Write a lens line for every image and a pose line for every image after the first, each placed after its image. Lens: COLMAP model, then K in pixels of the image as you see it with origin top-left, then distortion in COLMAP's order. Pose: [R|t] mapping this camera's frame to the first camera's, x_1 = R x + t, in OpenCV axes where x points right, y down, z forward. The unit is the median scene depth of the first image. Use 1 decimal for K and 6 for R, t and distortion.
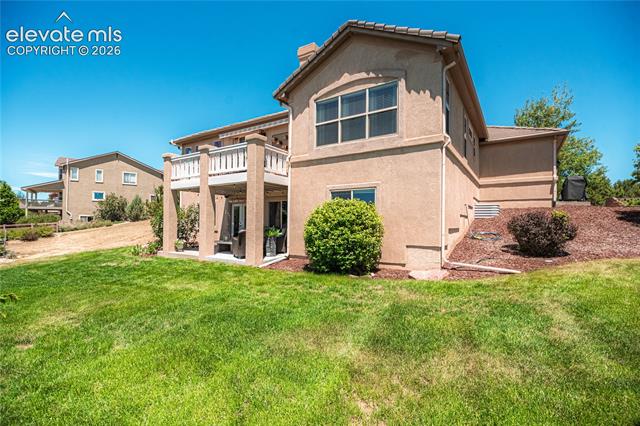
lens RADIAL K [[294.9, 0, 320.3], [0, 294.9, 218.2], [0, 0, 1]] dist [0.004091, 0.000152]
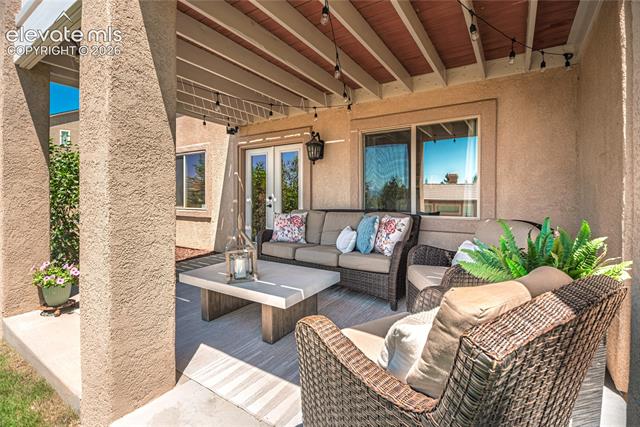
lens RADIAL K [[294.9, 0, 319.3], [0, 294.9, 207.9], [0, 0, 1]] dist [0.004091, 0.000152]
pose [[0.999997, 0.002273, -0.000793, -0.229986], [-0.002247, 0.999532, 0.030516, 0.017653], [0.000862, -0.030514, 0.999534, 0.692774]]
